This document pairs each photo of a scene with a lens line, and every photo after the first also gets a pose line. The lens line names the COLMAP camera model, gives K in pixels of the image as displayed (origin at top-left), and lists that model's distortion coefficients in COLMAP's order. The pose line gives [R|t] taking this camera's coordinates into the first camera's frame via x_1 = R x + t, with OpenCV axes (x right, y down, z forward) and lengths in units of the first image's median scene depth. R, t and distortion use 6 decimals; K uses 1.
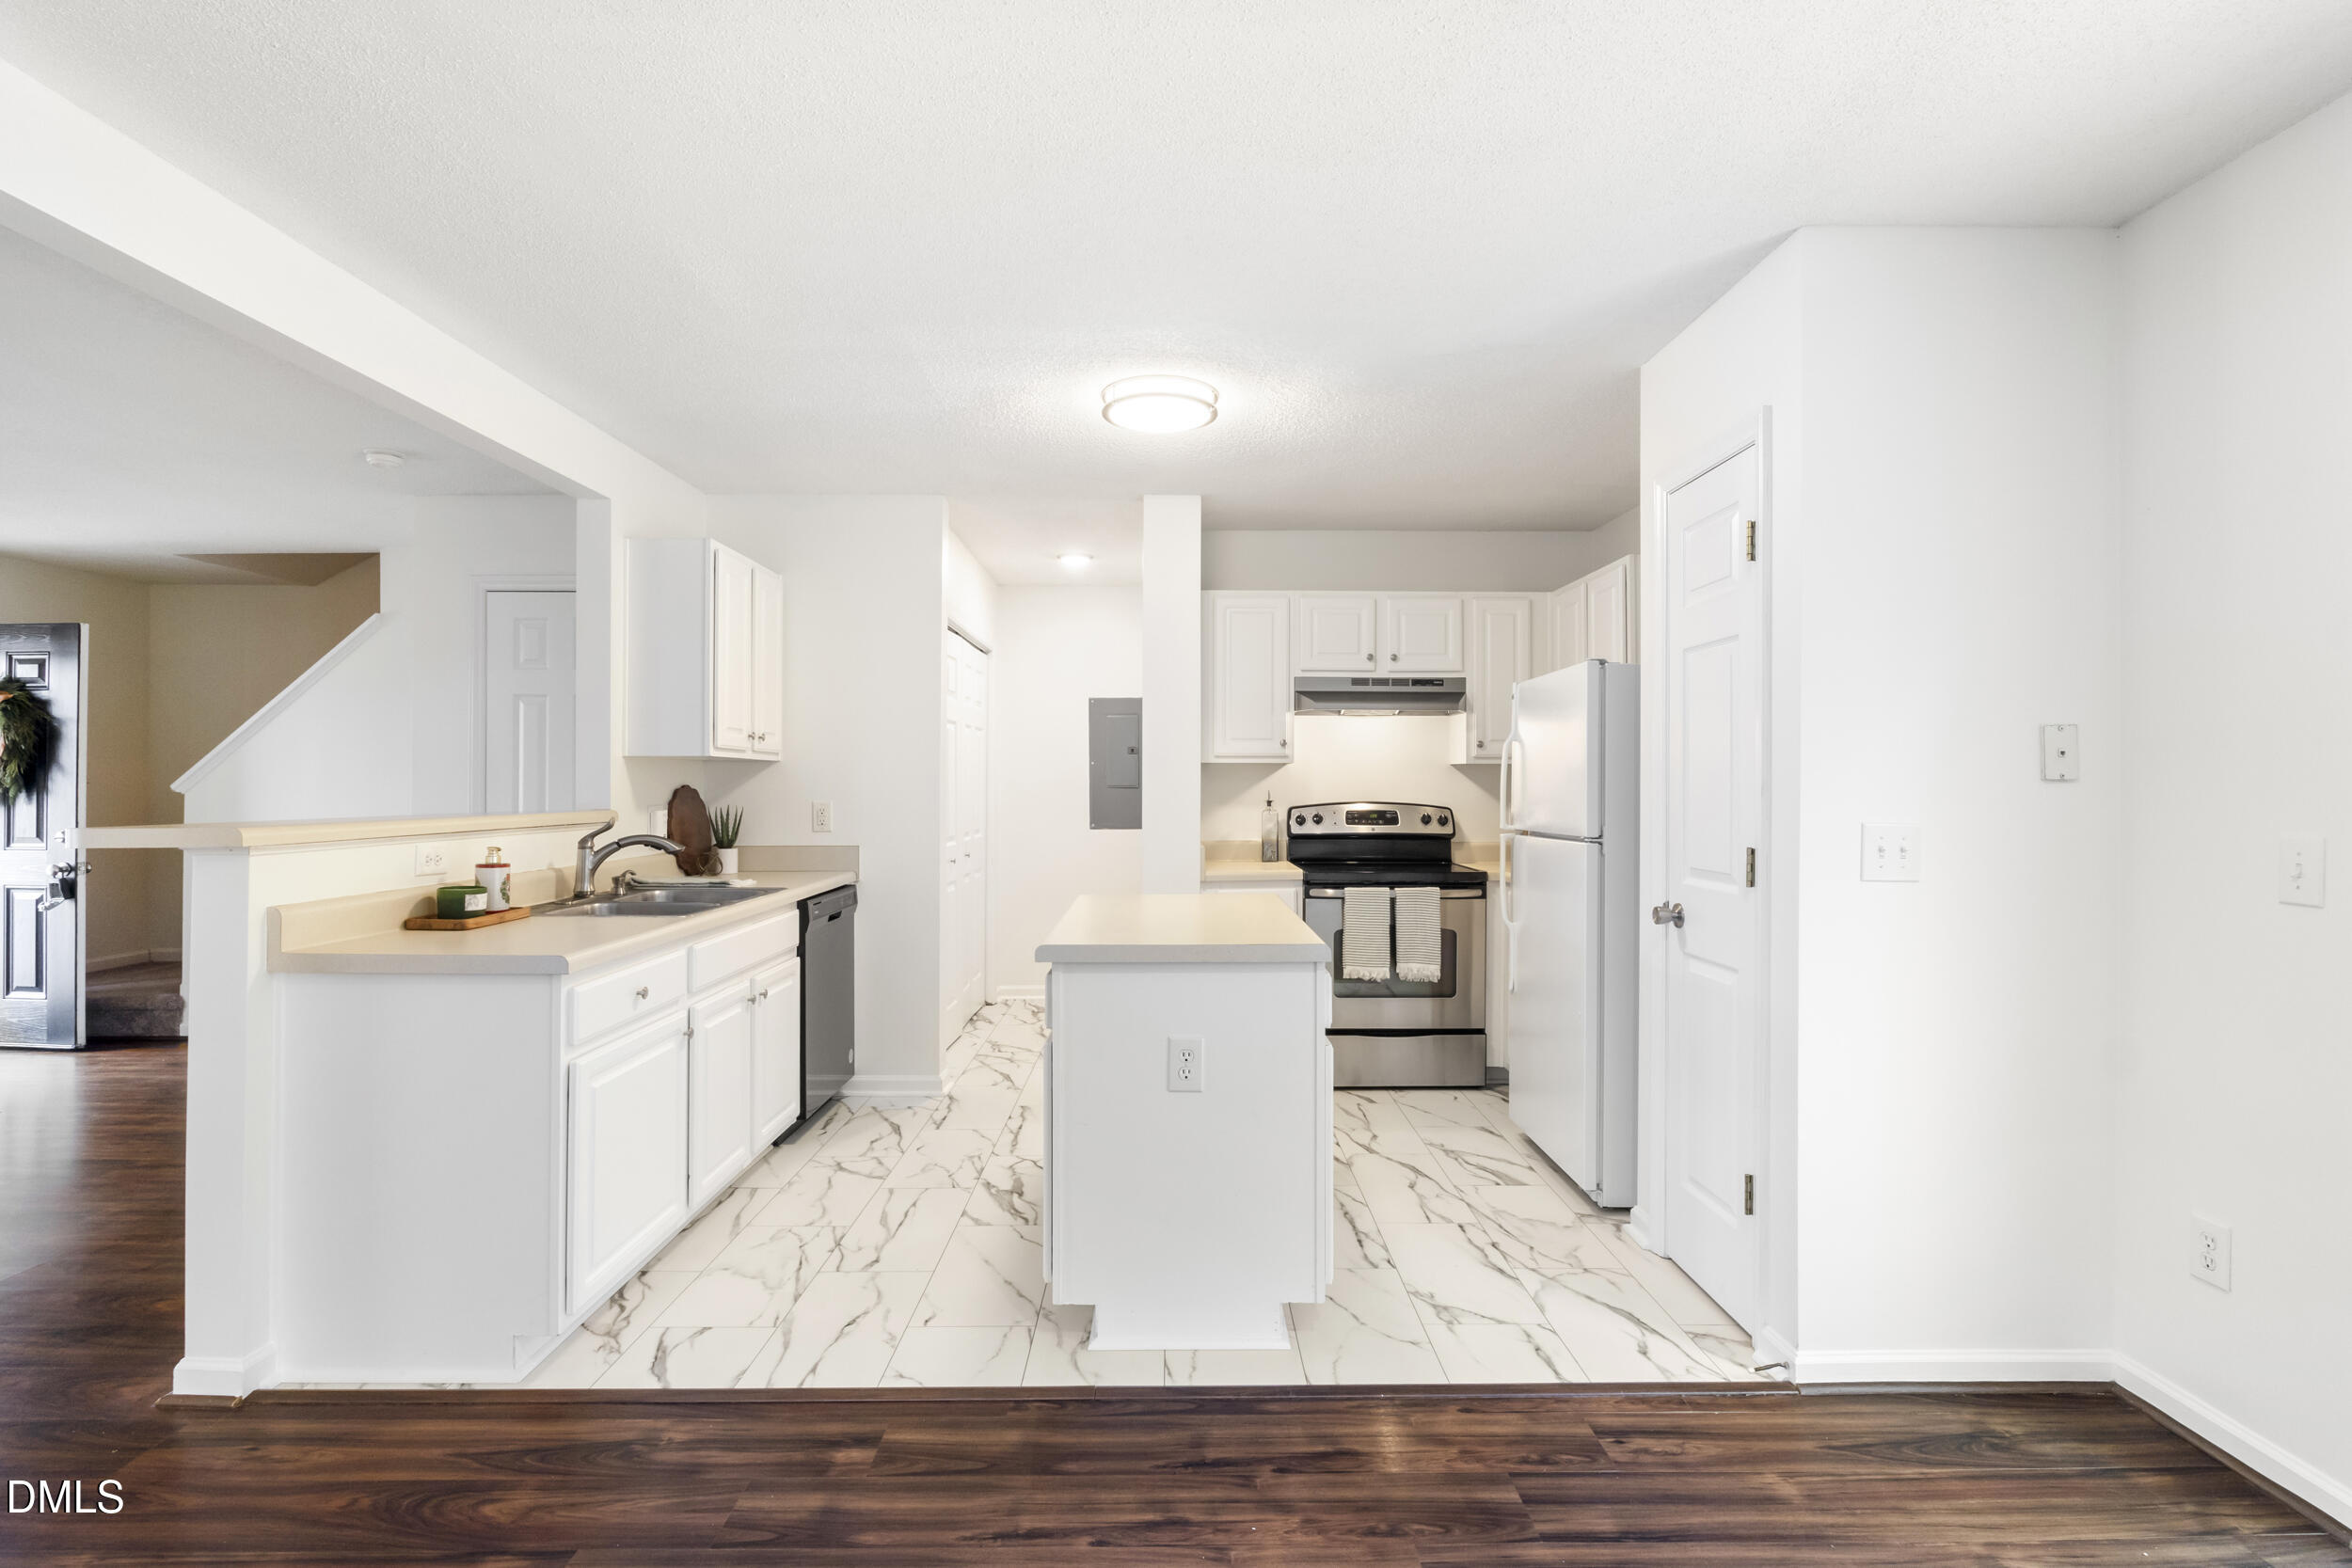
lens RADIAL K [[1113.5, 0, 1177.7], [0, 1113.5, 782.6], [0, 0, 1]] dist [-0.013992, 0.003260]
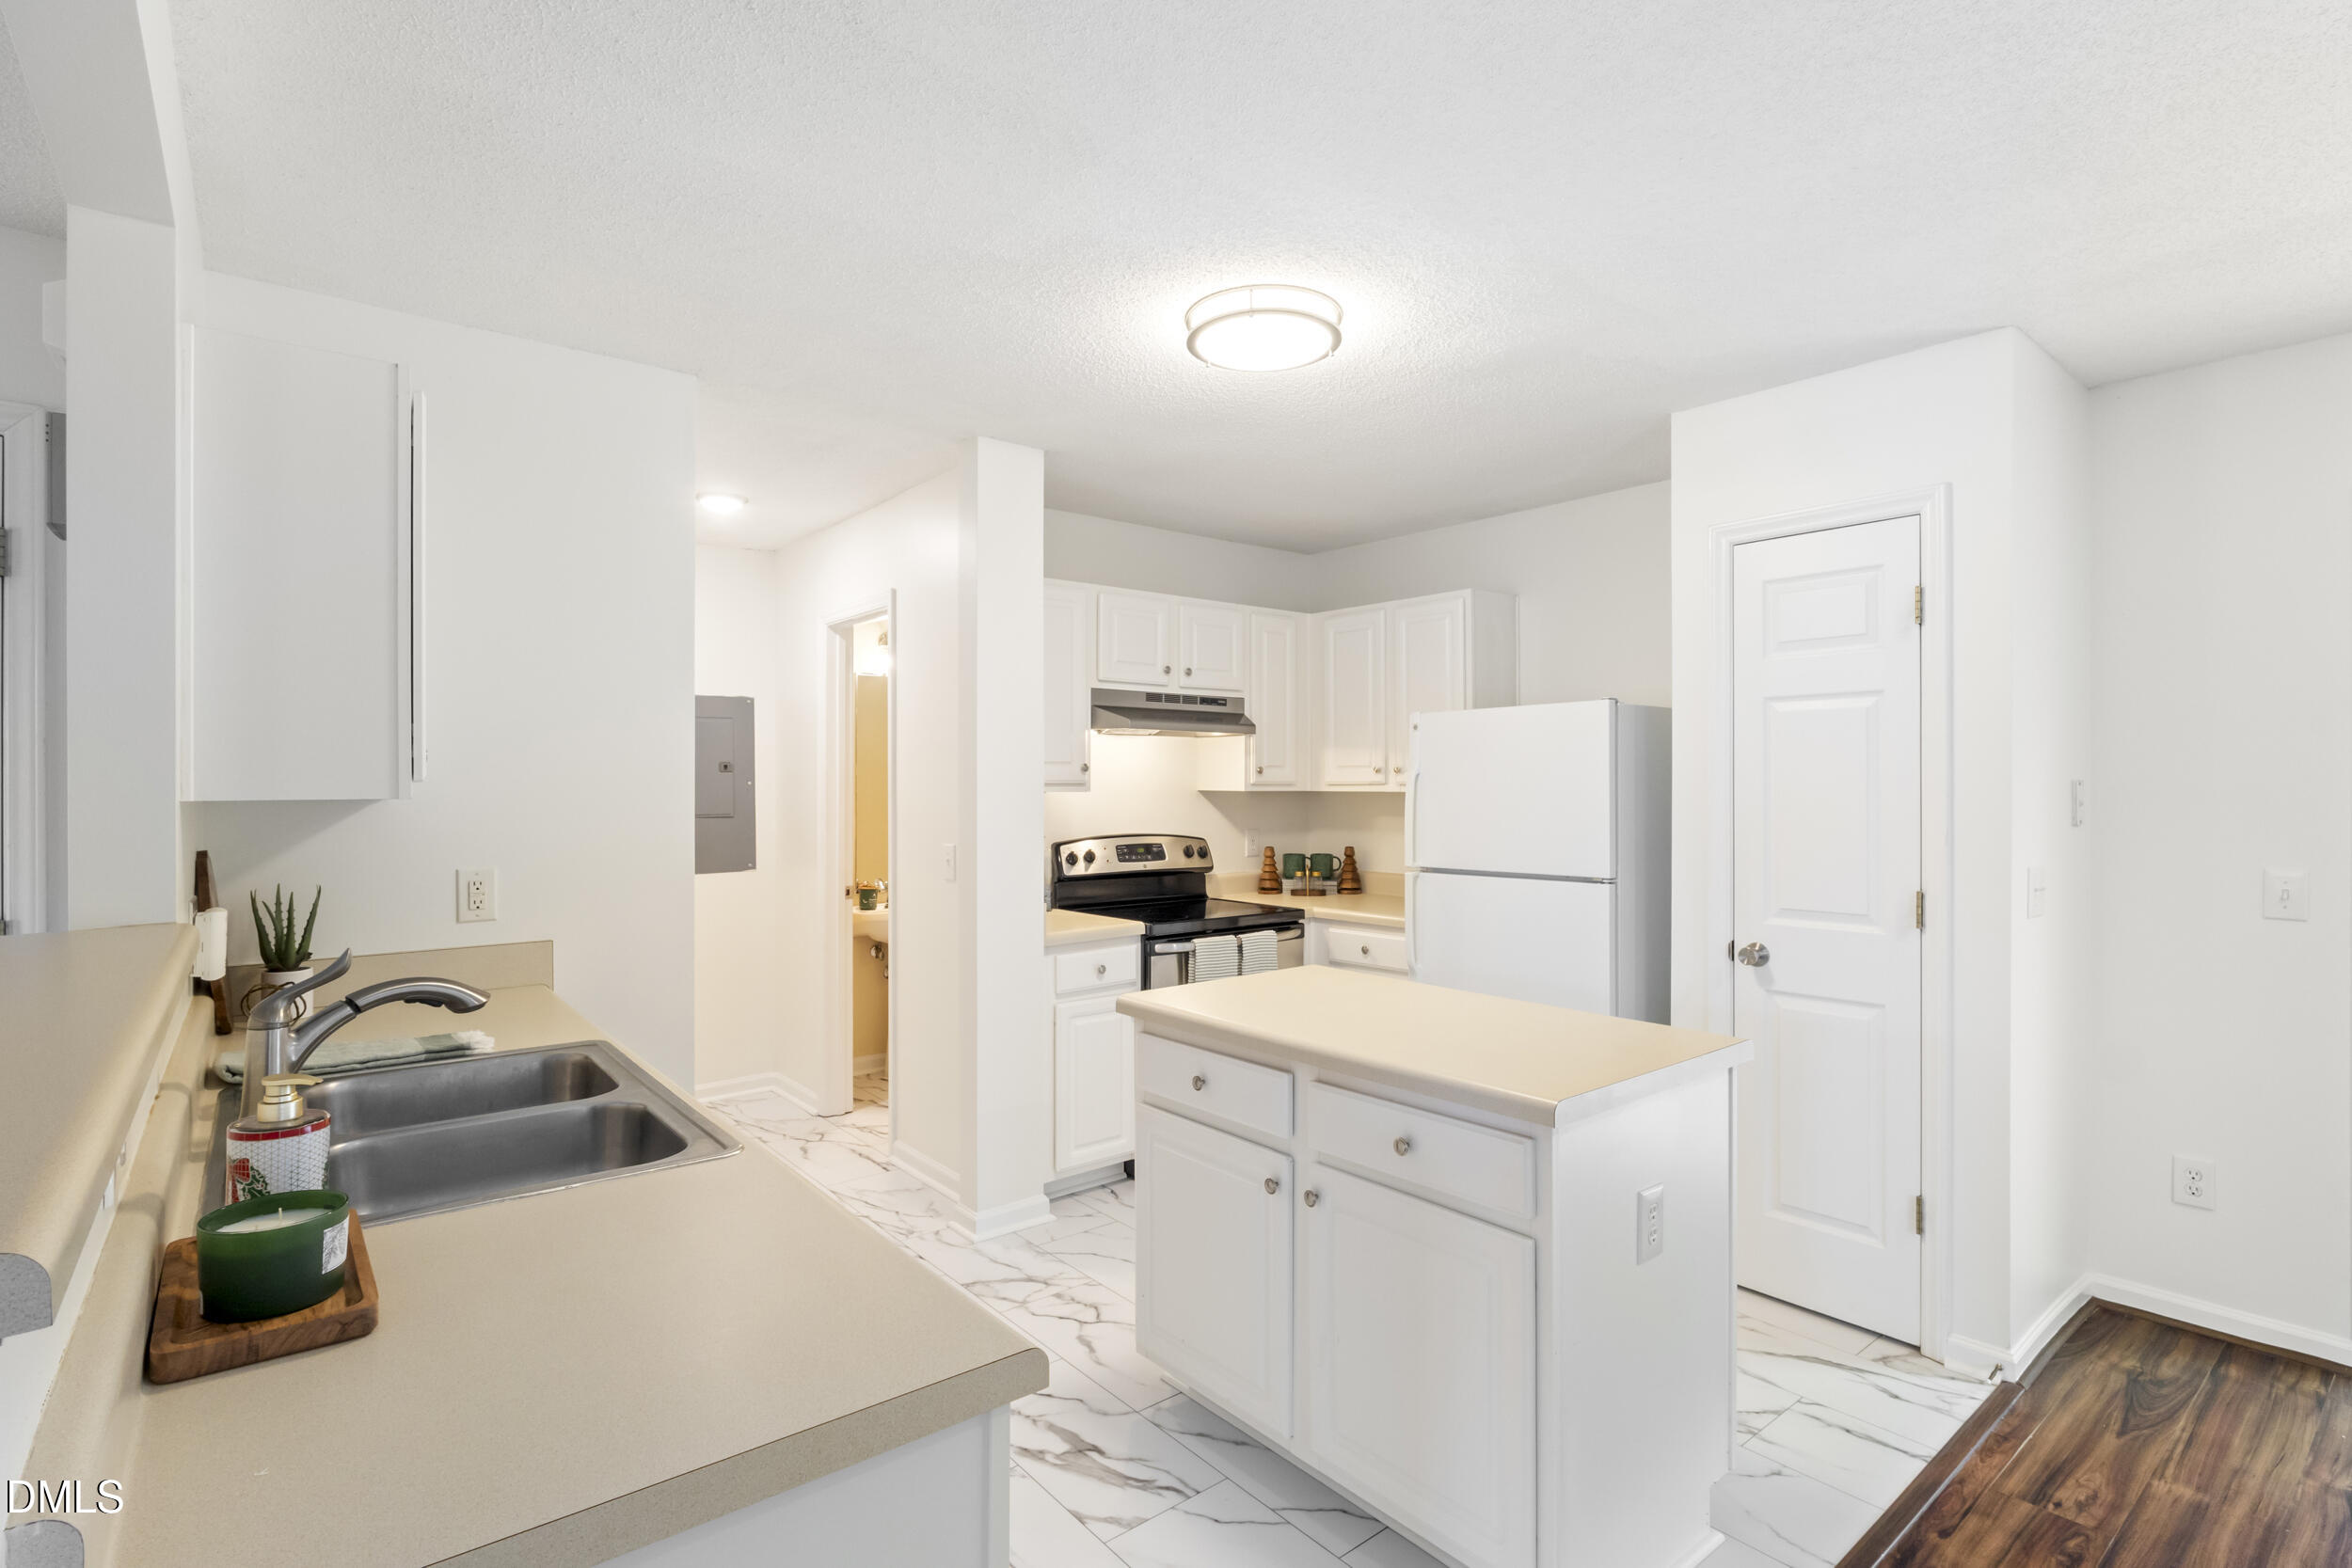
lens RADIAL K [[1119.6, 0, 1186.4], [0, 1119.6, 790.3], [0, 0, 1]] dist [-0.004759, 0.000080]
pose [[0.781759, -0.006048, 0.623551, -0.569347], [0.001787, 0.999971, 0.007458, -0.039137], [-0.623578, -0.004716, 0.781747, 0.479733]]
